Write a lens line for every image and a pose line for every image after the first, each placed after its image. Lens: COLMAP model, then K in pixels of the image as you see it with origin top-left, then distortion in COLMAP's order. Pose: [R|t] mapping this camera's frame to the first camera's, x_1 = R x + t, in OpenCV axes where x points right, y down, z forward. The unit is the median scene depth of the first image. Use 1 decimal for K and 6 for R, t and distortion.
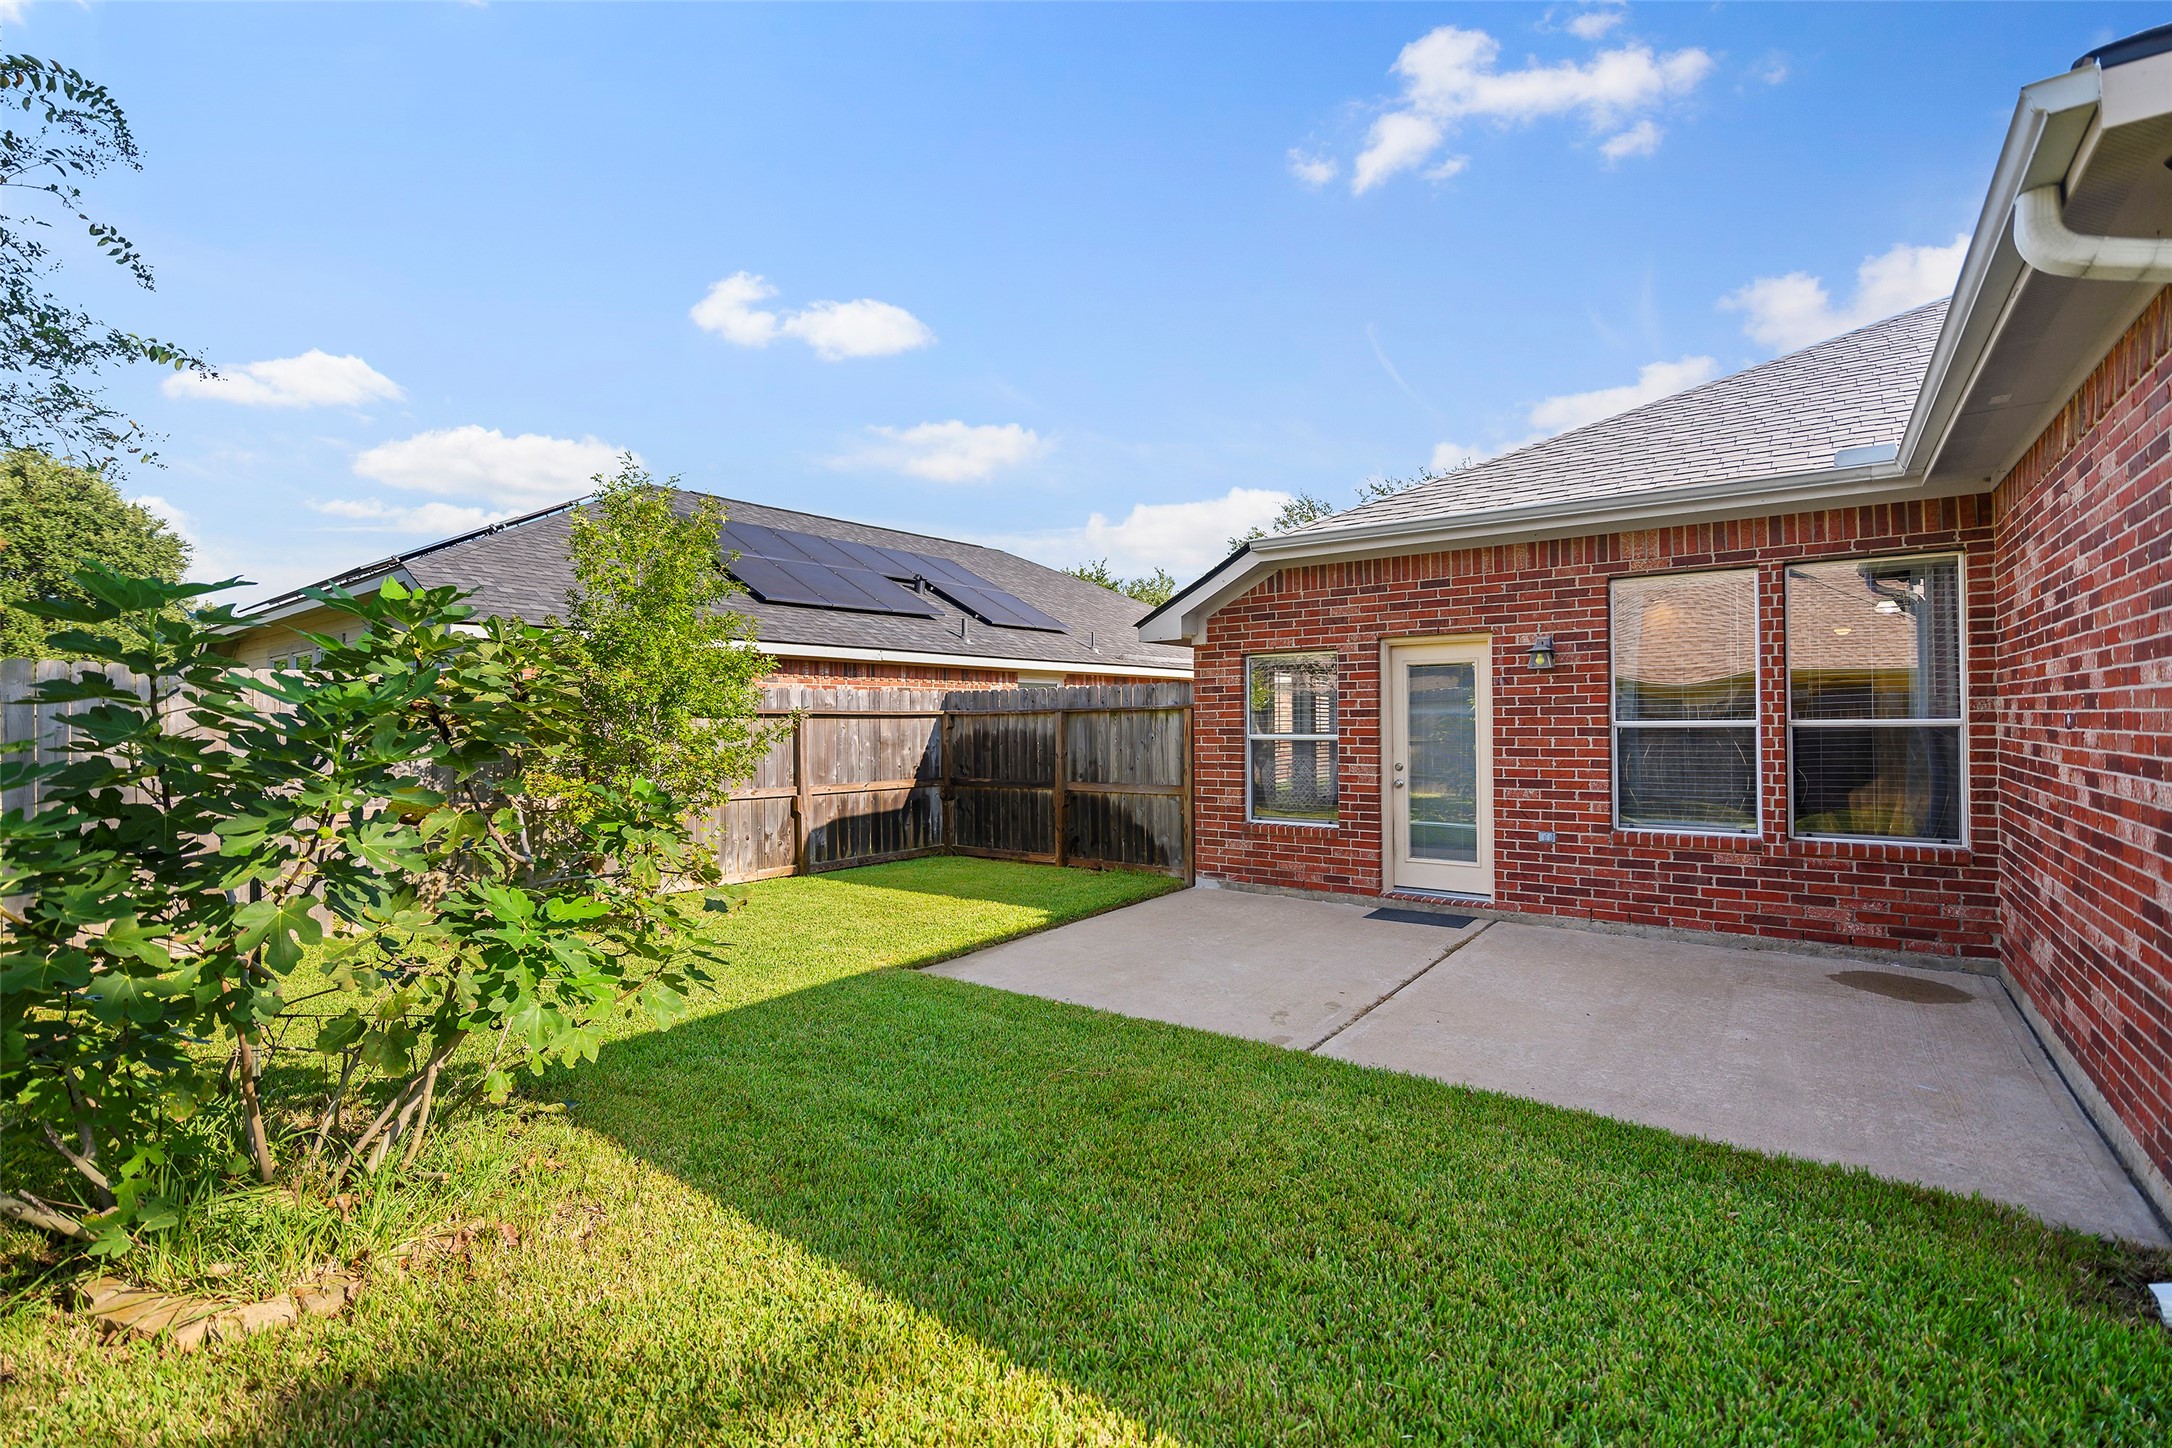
lens RADIAL K [[976.1, 0, 1075.9], [0, 976.1, 719.6], [0, 0, 1]] dist [0.000873, -0.000062]
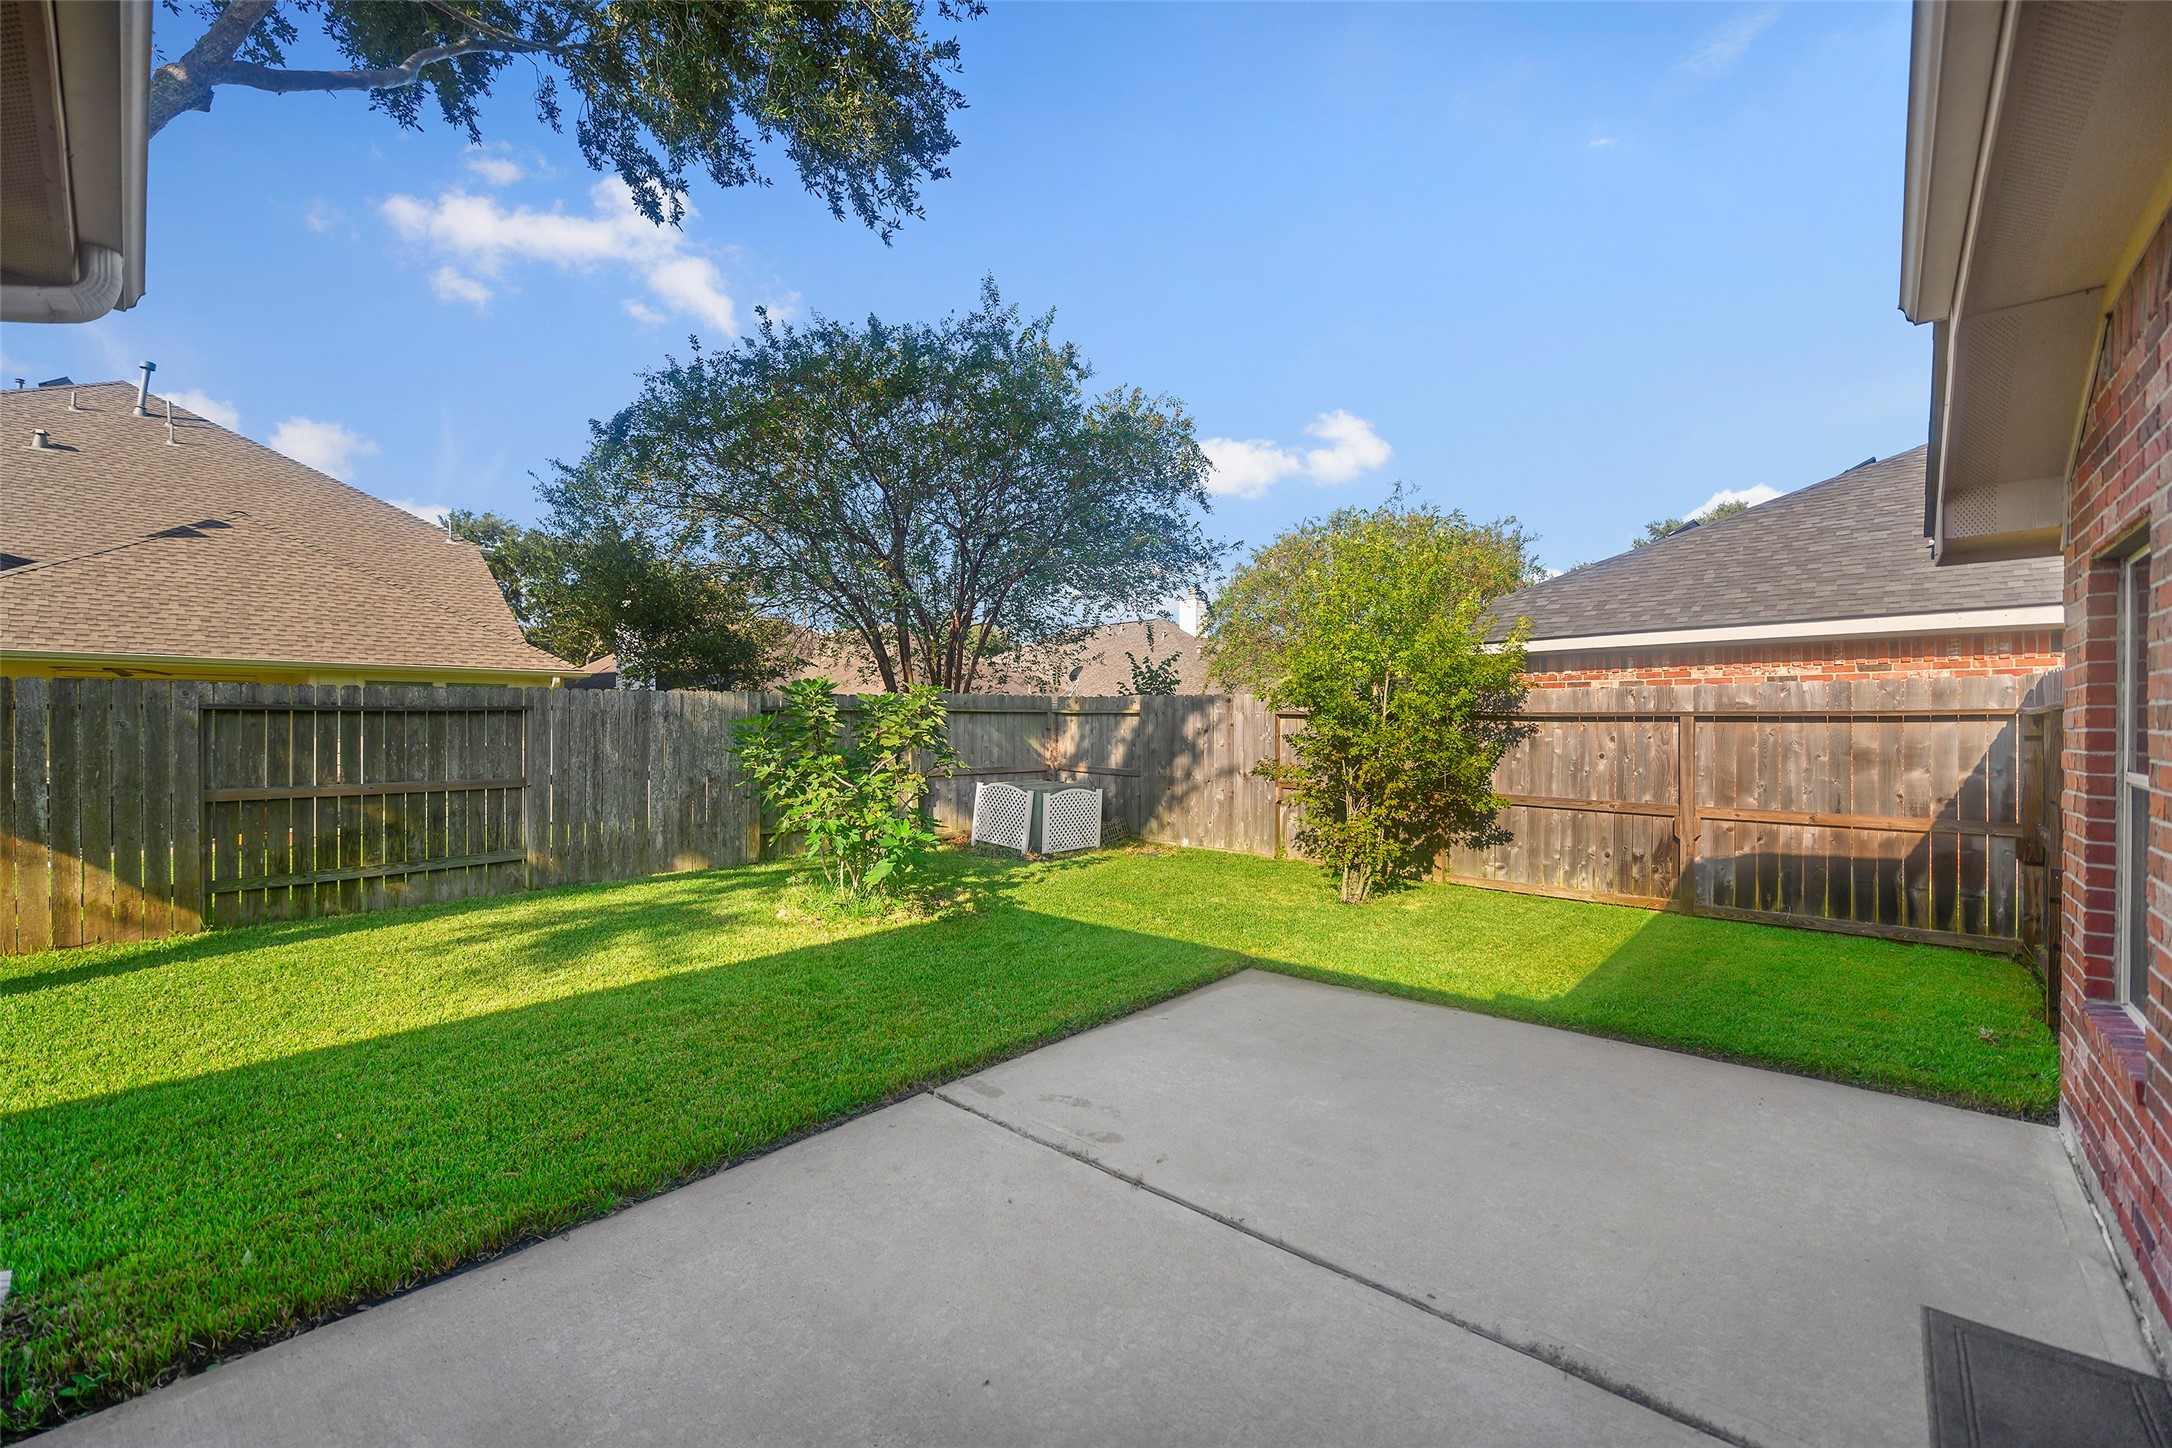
lens RADIAL K [[868.8, 0, 1070.0], [0, 868.8, 730.3], [0, 0, 1]] dist [-0.008138, 0.000778]
pose [[-0.097041, 0.010825, -0.995221, 0.452734], [0.005103, 0.999933, 0.010379, -0.003299], [0.995267, -0.004071, -0.097090, 0.530713]]
